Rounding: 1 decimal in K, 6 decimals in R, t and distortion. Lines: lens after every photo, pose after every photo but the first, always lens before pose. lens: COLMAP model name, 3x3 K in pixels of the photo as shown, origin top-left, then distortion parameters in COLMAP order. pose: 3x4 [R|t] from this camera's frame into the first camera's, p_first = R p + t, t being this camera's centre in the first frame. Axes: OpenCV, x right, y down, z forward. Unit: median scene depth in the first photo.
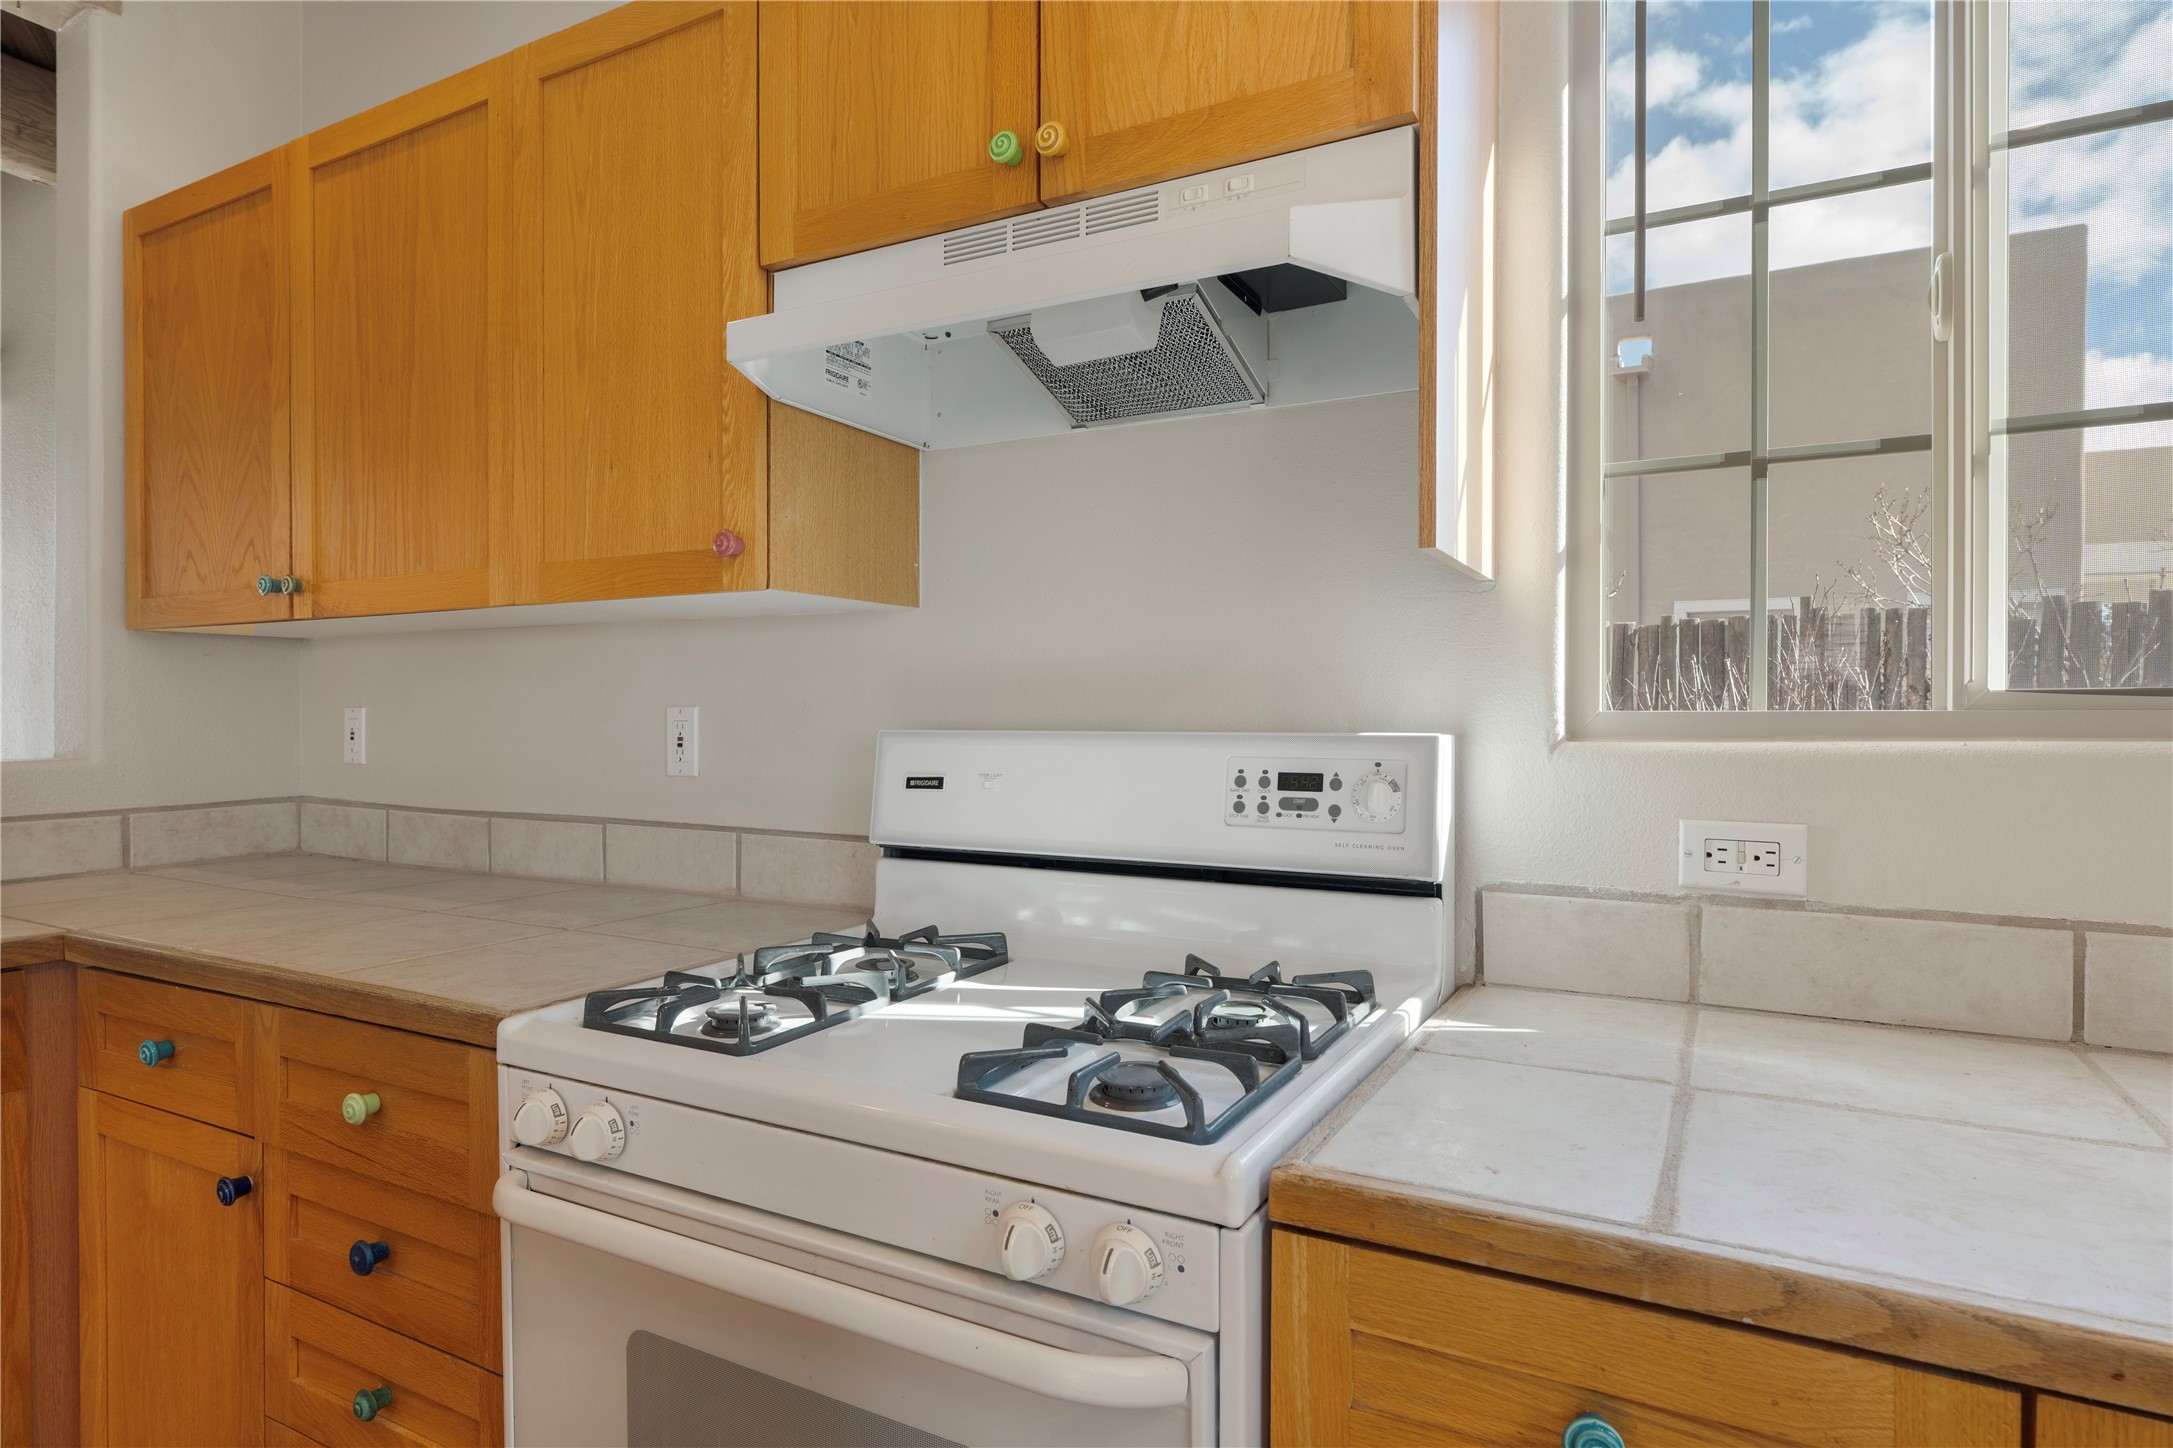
lens RADIAL K [[1208.3, 0, 1088.2], [0, 1208.3, 720.8], [0, 0, 1]] dist [0.005818, 0.000381]
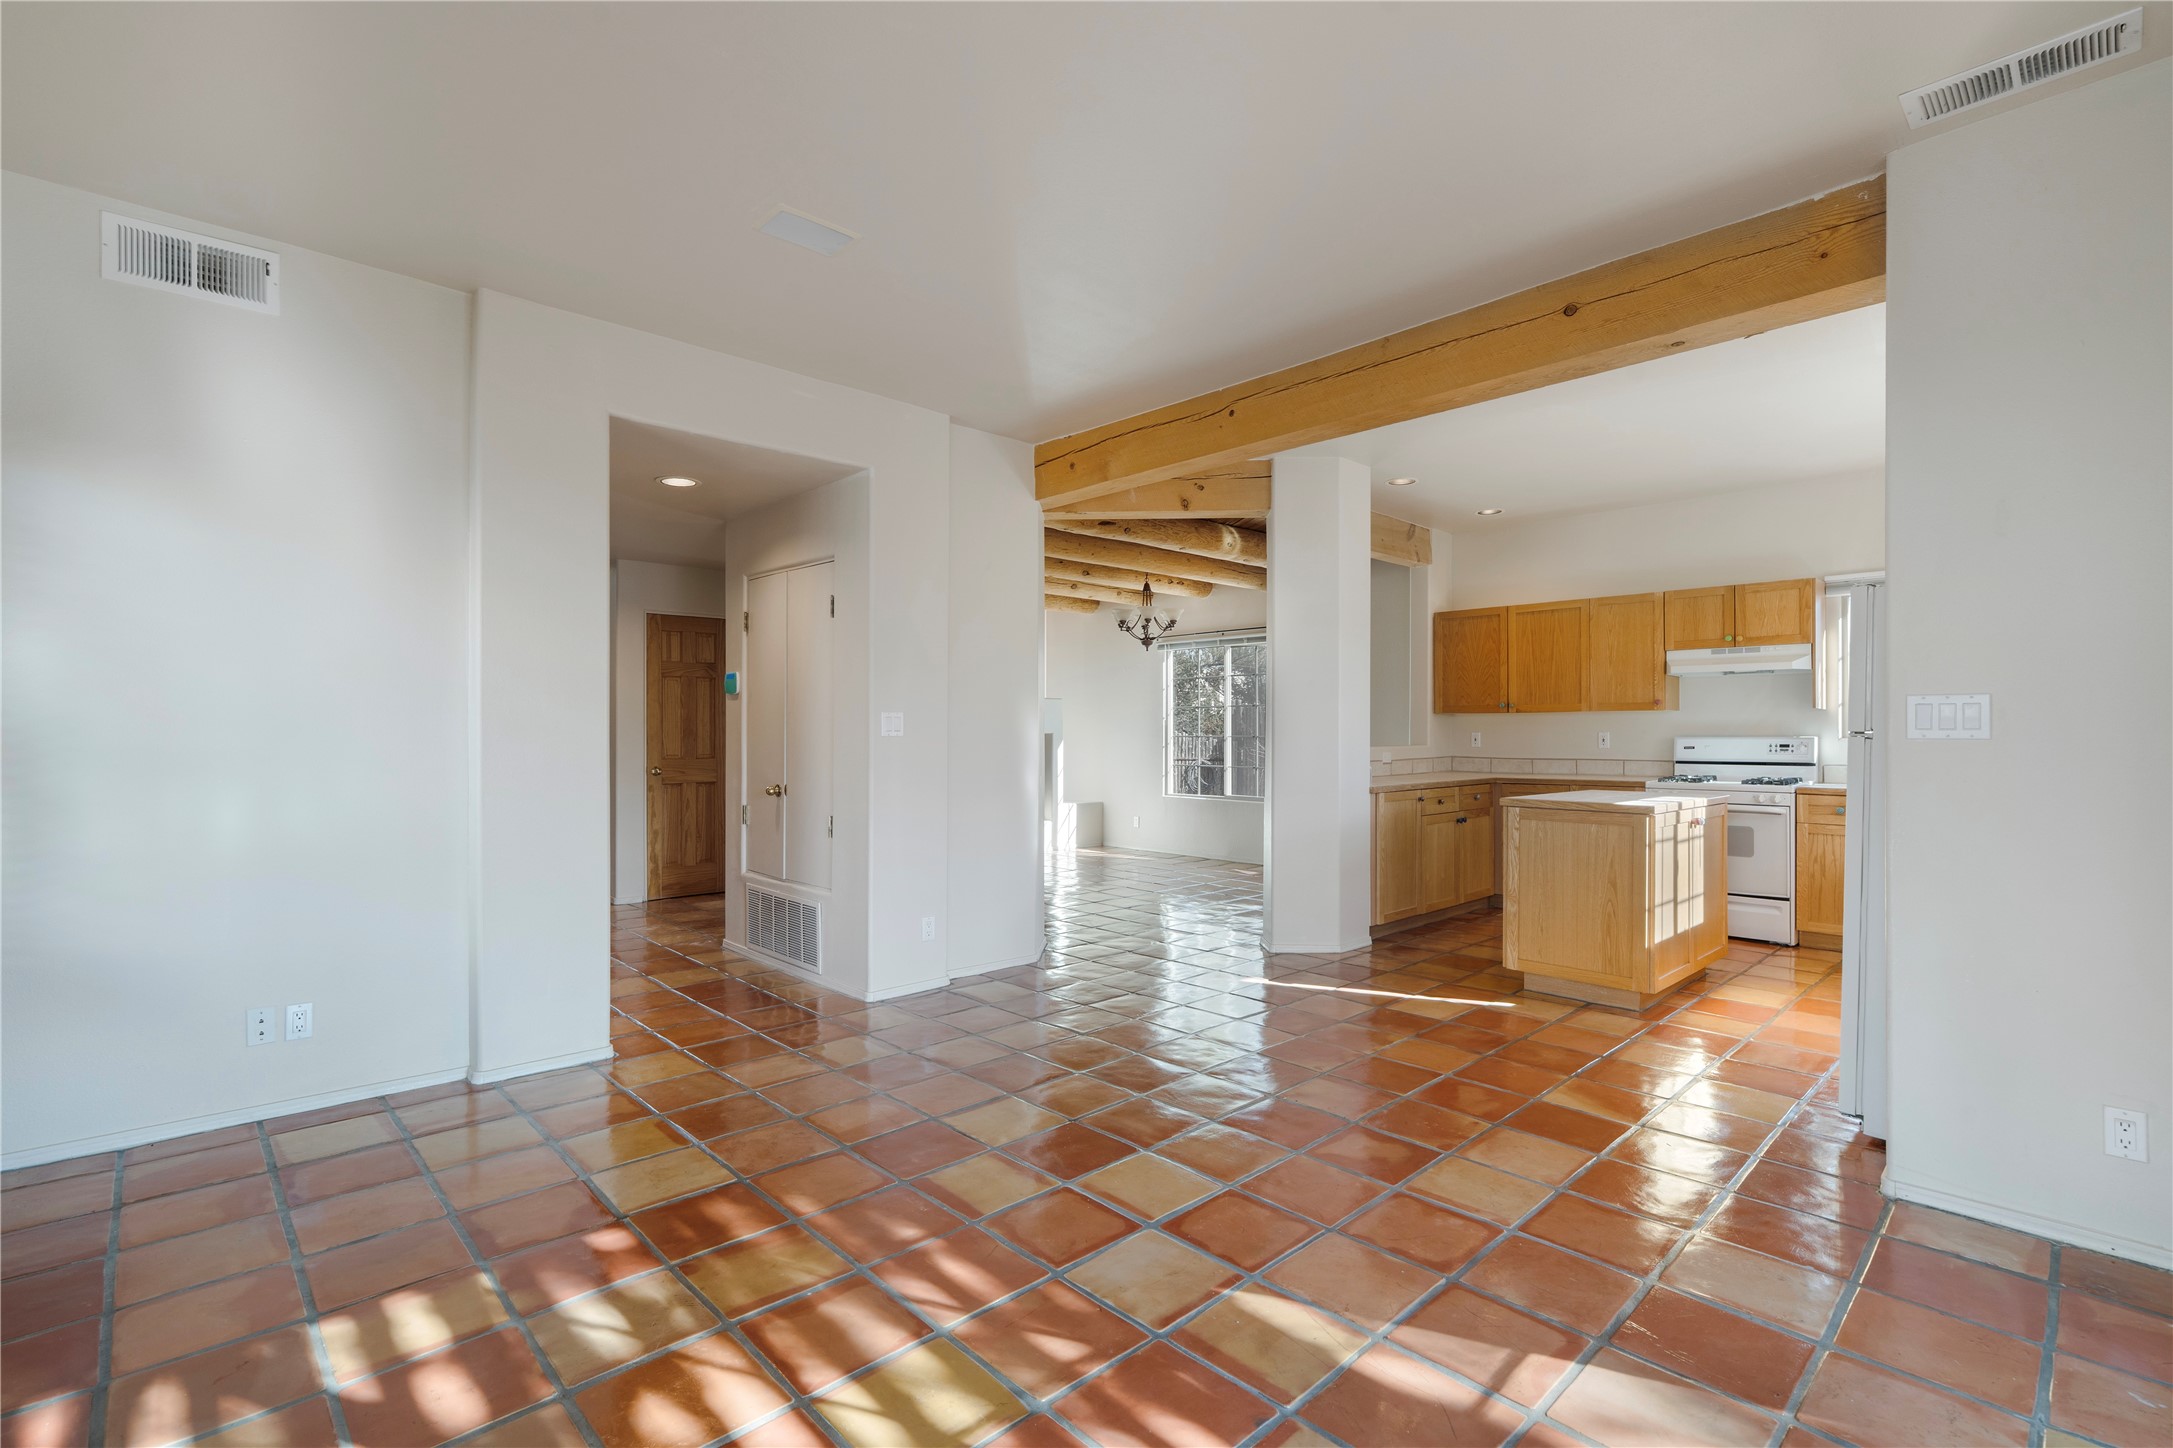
lens RADIAL K [[994.7, 0, 1084.5], [0, 994.7, 723.9], [0, 0, 1]] dist [-0.009948, -0.000827]
pose [[0.952845, -0.004036, -0.303430, -1.460381], [-0.001871, 0.999814, -0.019173, 0.042091], [0.303451, 0.018837, 0.952661, -4.158774]]
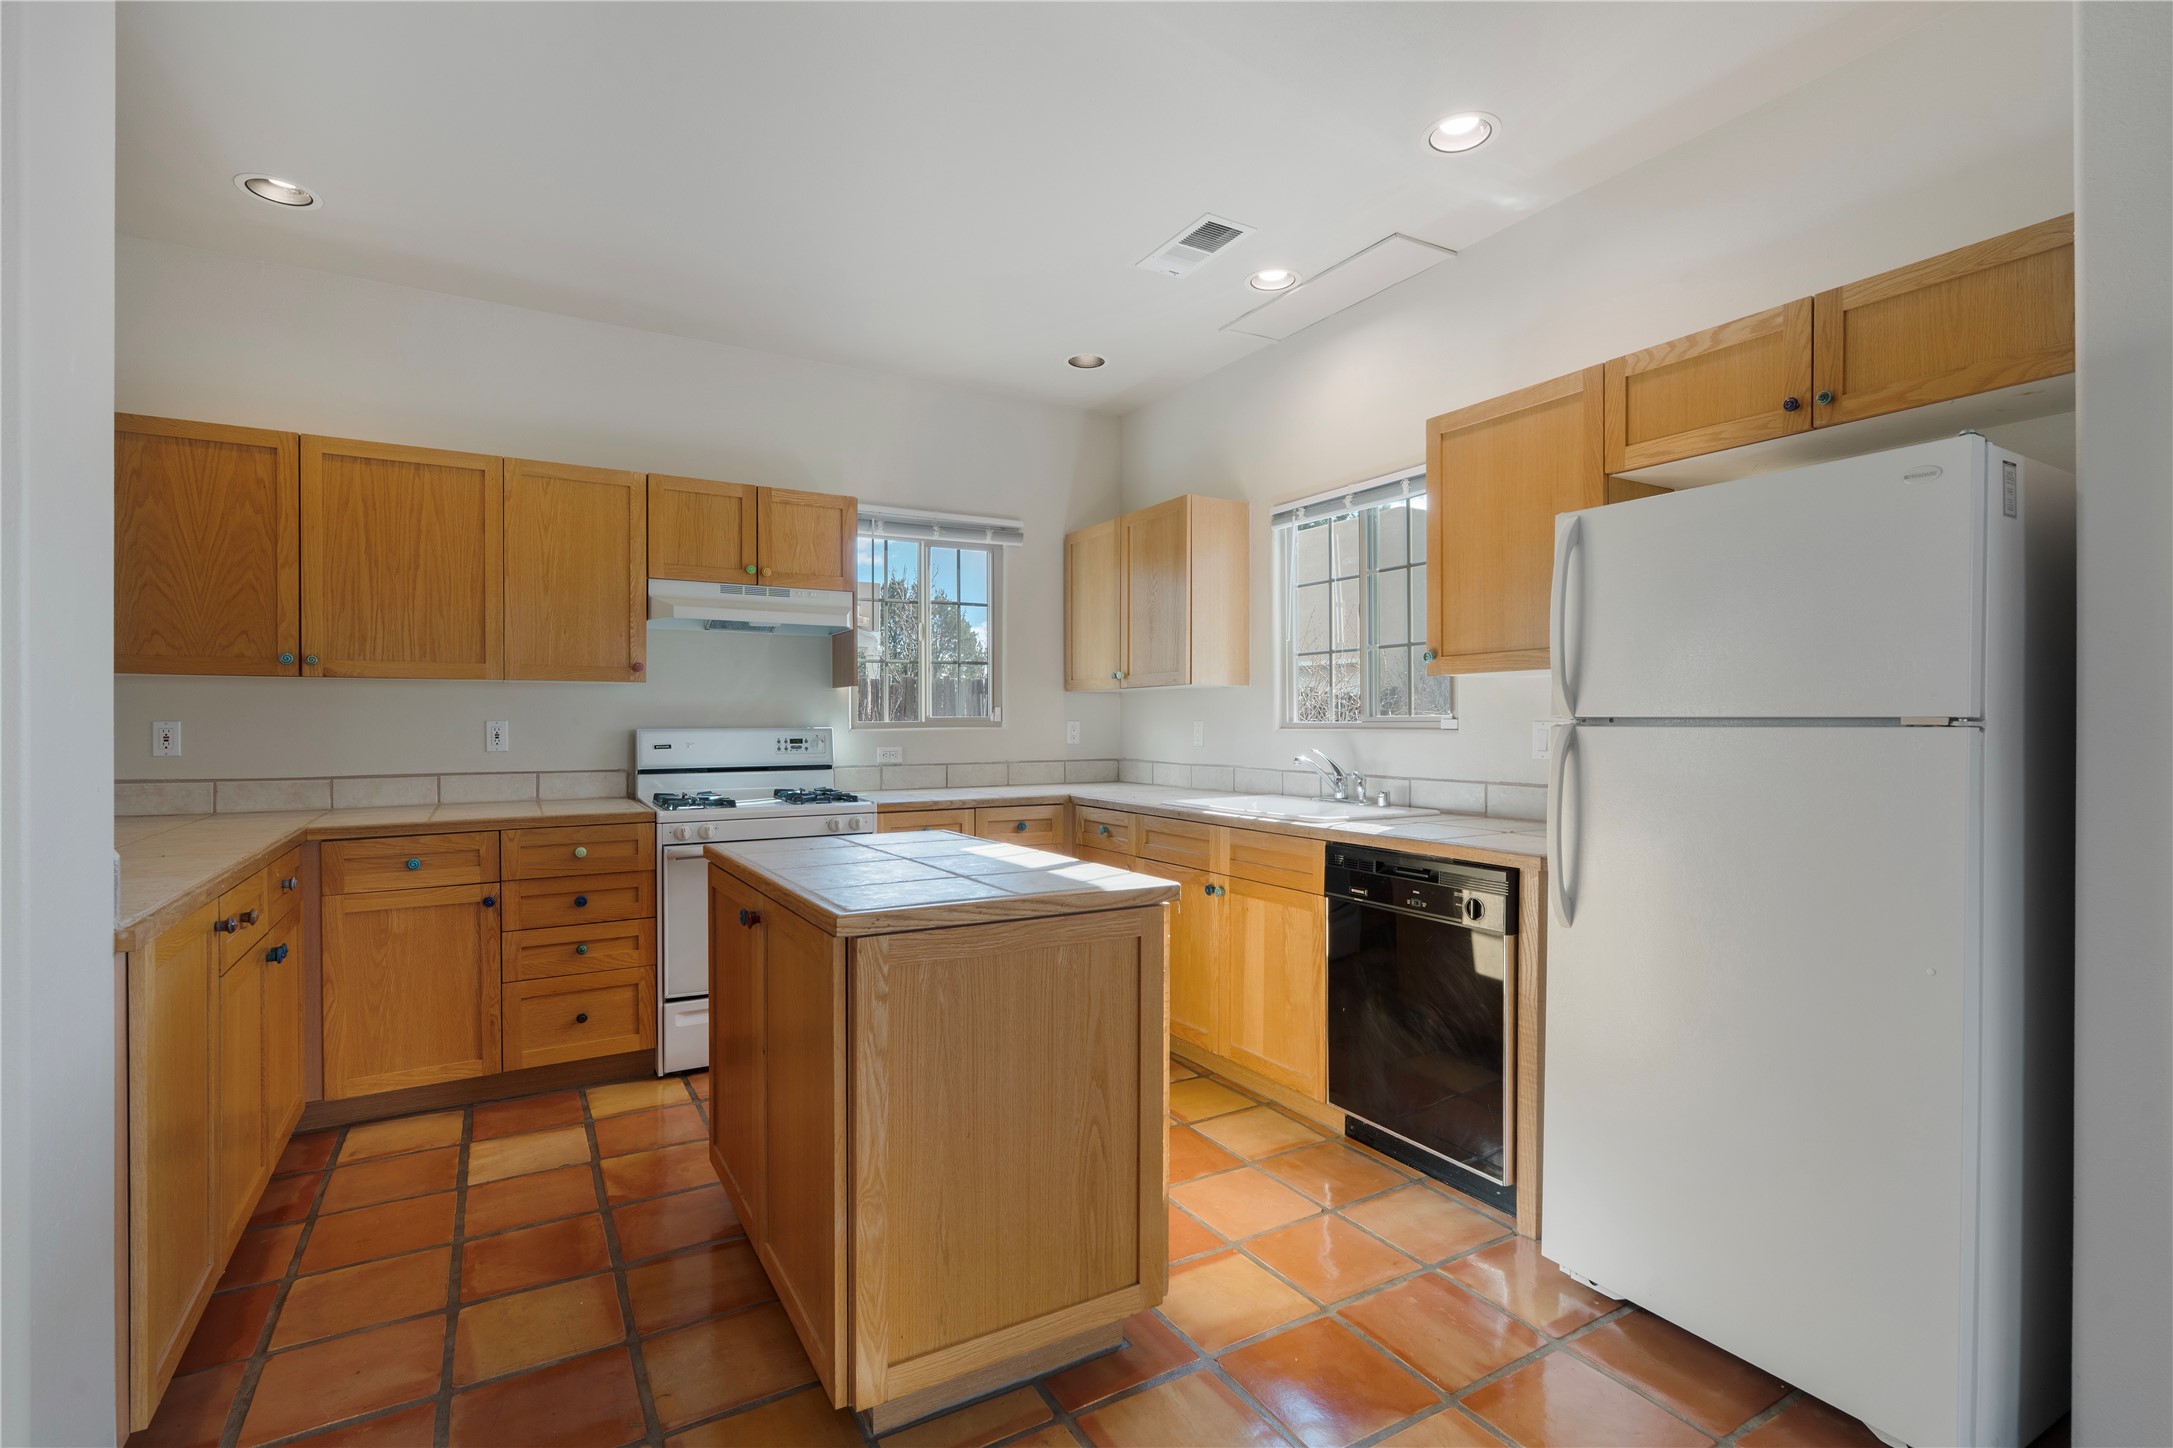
lens RADIAL K [[994.7, 0, 1094.4], [0, 994.7, 727.5], [0, 0, 1]] dist [-0.009948, -0.000827]
pose [[0.496797, -0.007957, 0.867830, -1.985701], [0.009604, 0.999947, 0.003670, 0.006436], [-0.867814, 0.006511, 0.496847, -1.280382]]
